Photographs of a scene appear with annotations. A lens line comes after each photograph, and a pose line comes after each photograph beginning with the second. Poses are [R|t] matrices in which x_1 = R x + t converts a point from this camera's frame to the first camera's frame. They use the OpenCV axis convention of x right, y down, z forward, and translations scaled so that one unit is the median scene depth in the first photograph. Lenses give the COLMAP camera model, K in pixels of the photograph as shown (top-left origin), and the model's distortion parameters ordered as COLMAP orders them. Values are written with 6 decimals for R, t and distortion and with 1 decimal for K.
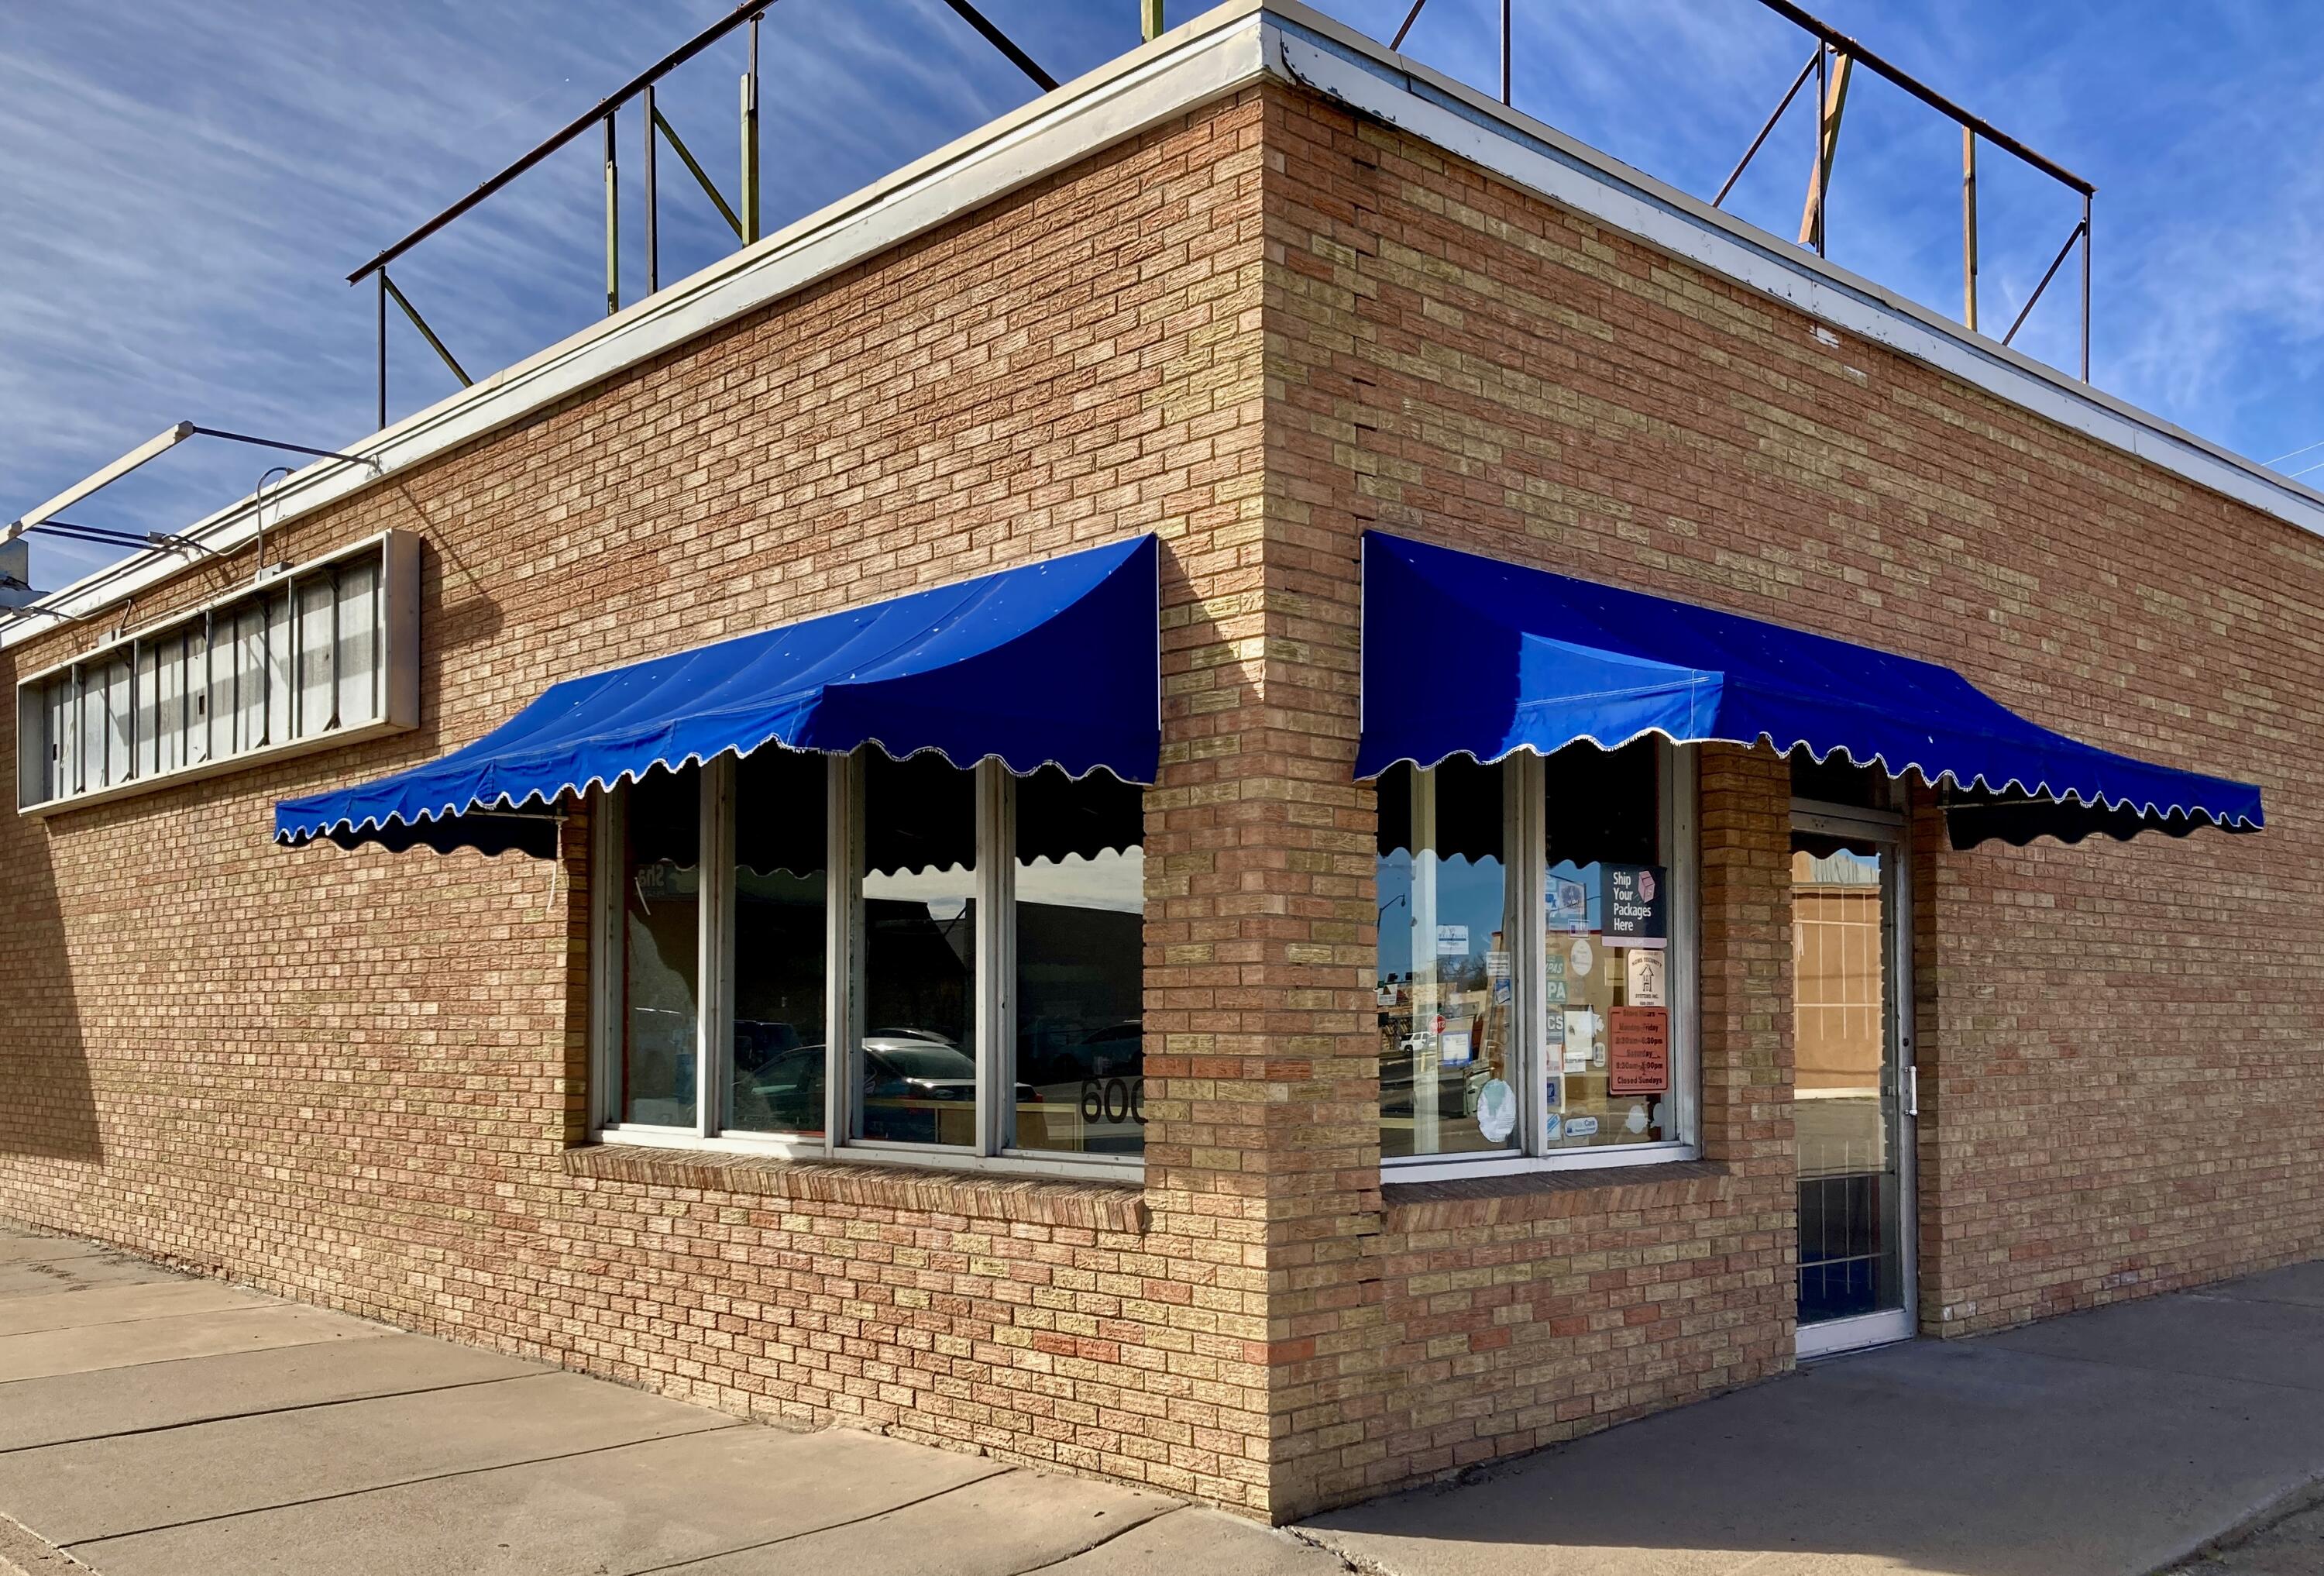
lens RADIAL K [[2138.0, 0, 1120.7], [0, 2138.0, 948.0], [0, 0, 1]] dist [0.025144, 0.000000]
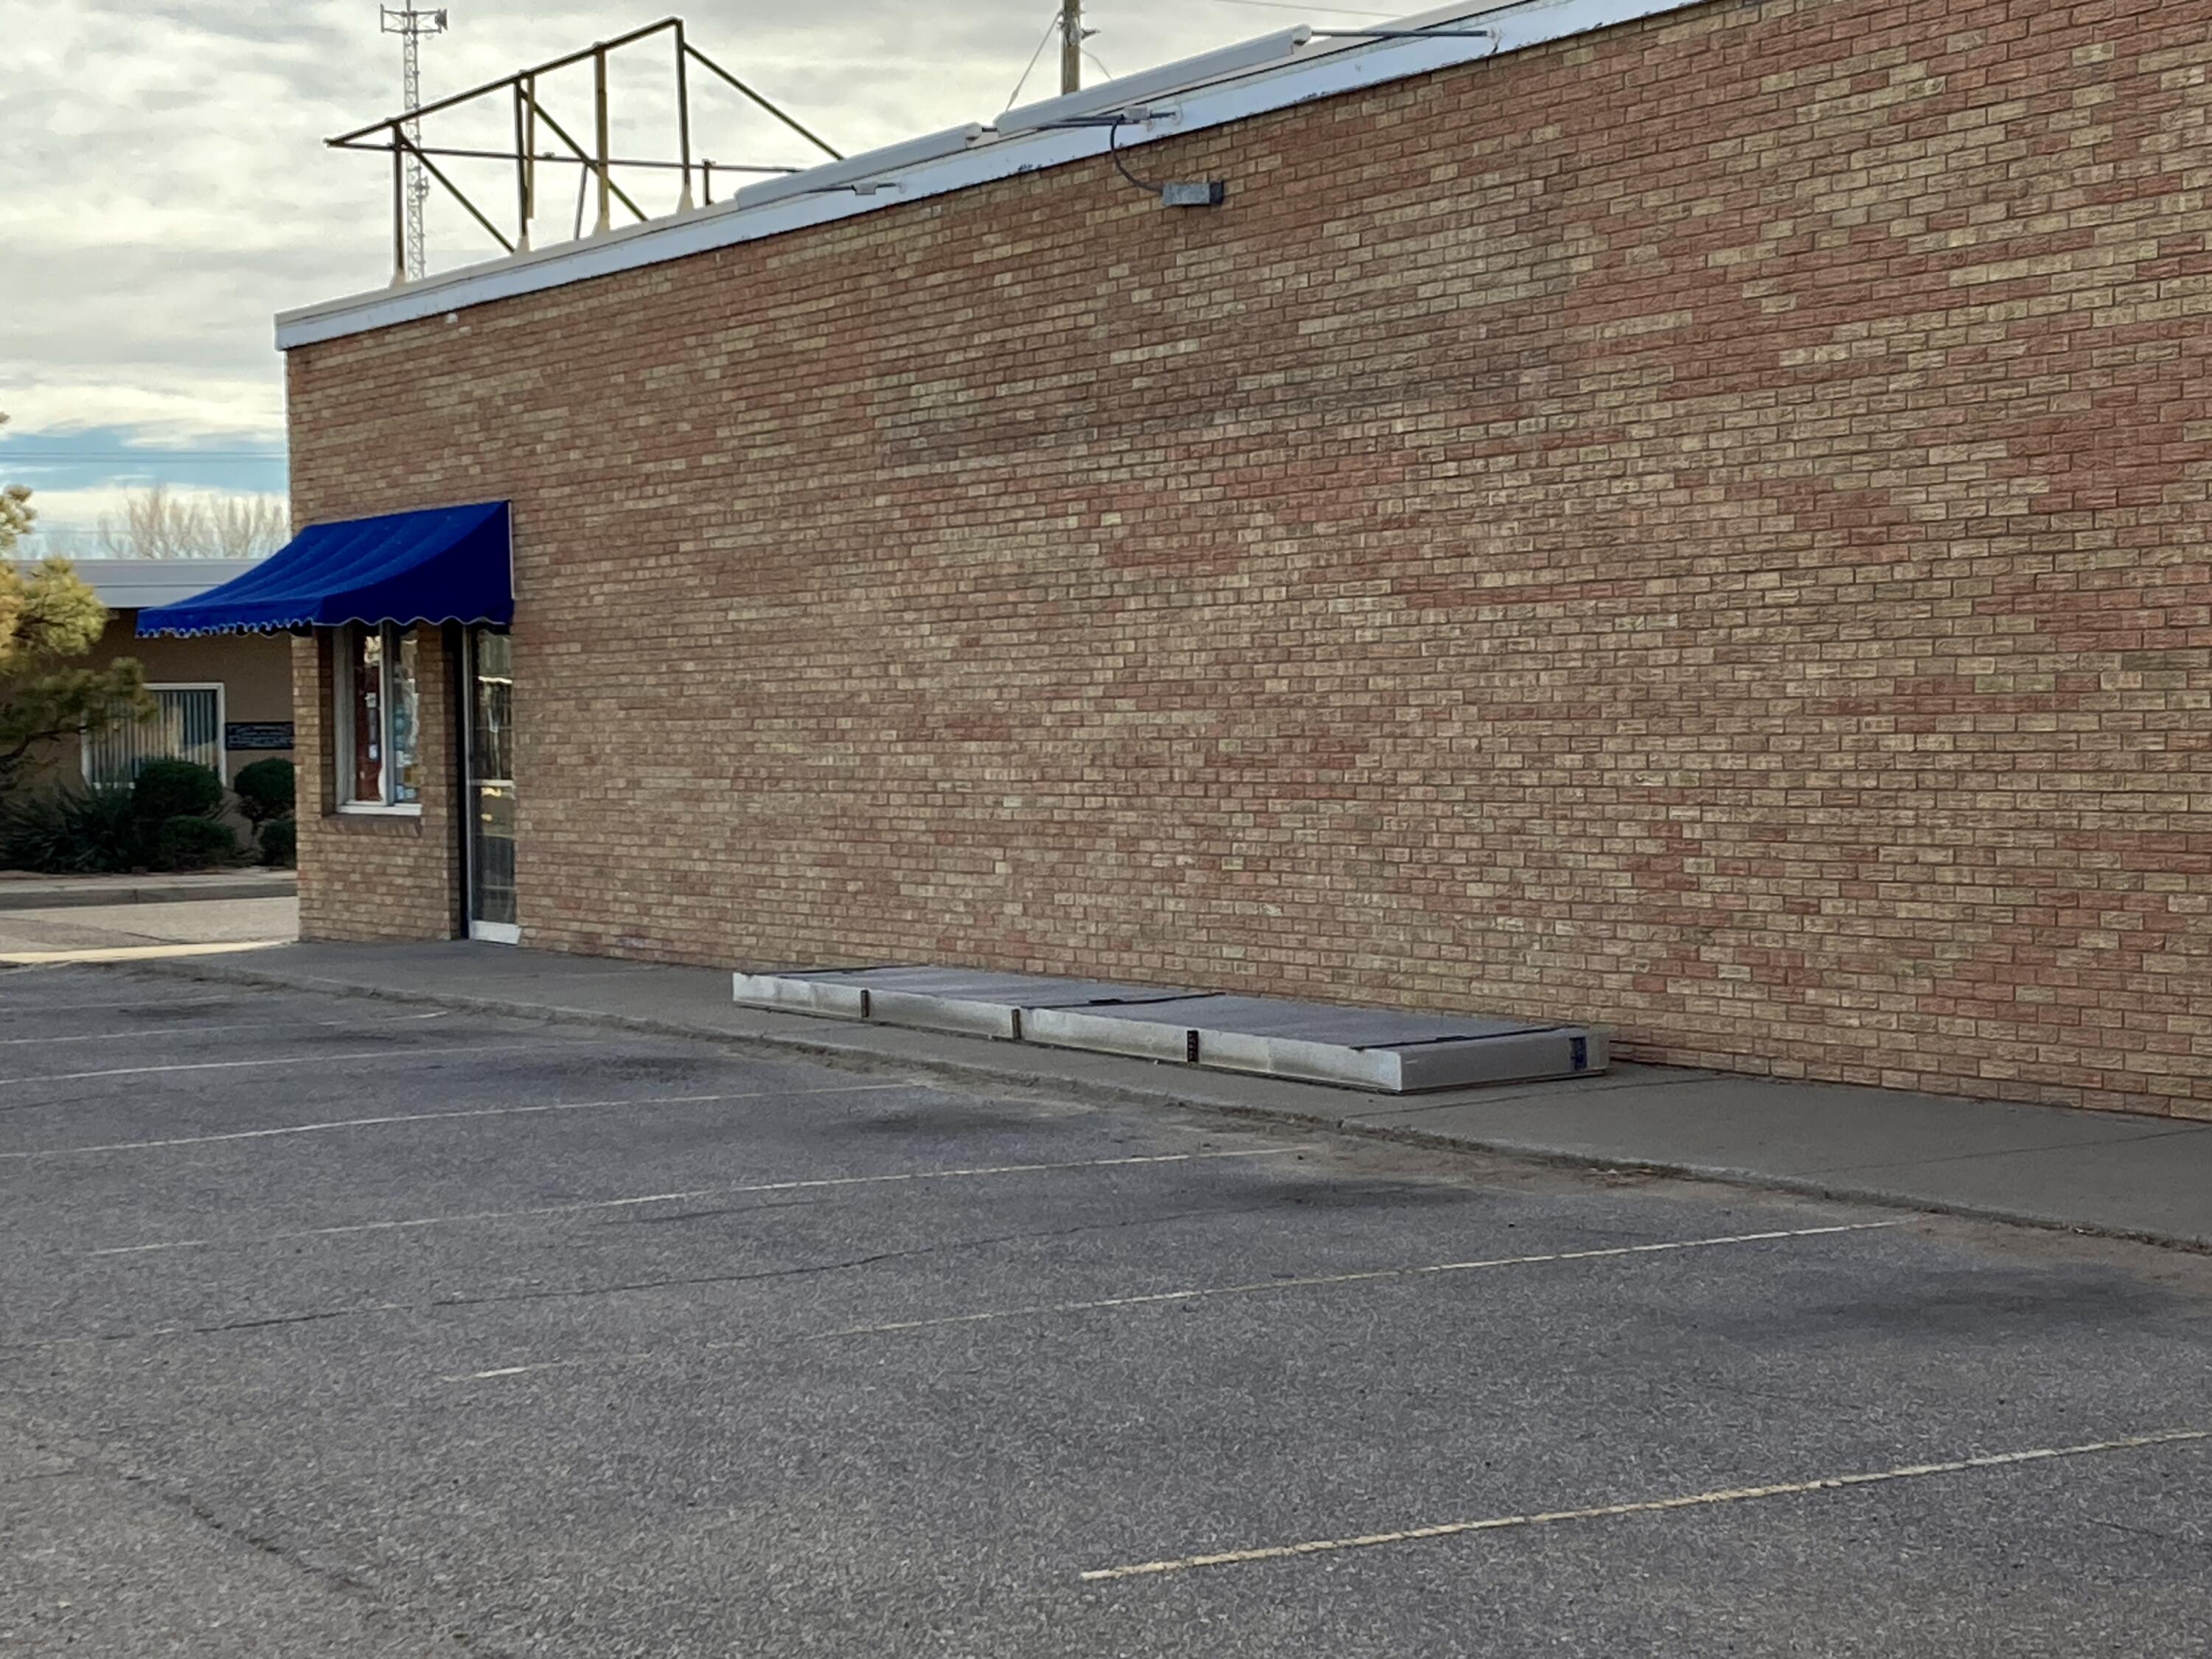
lens RADIAL K [[4365.8, 0, 1102.6], [0, 4365.8, 812.9], [0, 0, 1]] dist [0.170012, 0.000000]
pose [[-0.232718, 0.028966, -0.972113, 3.775279], [0.053380, 0.998430, 0.016971, 0.065267], [0.971078, -0.047942, -0.233899, 2.444961]]
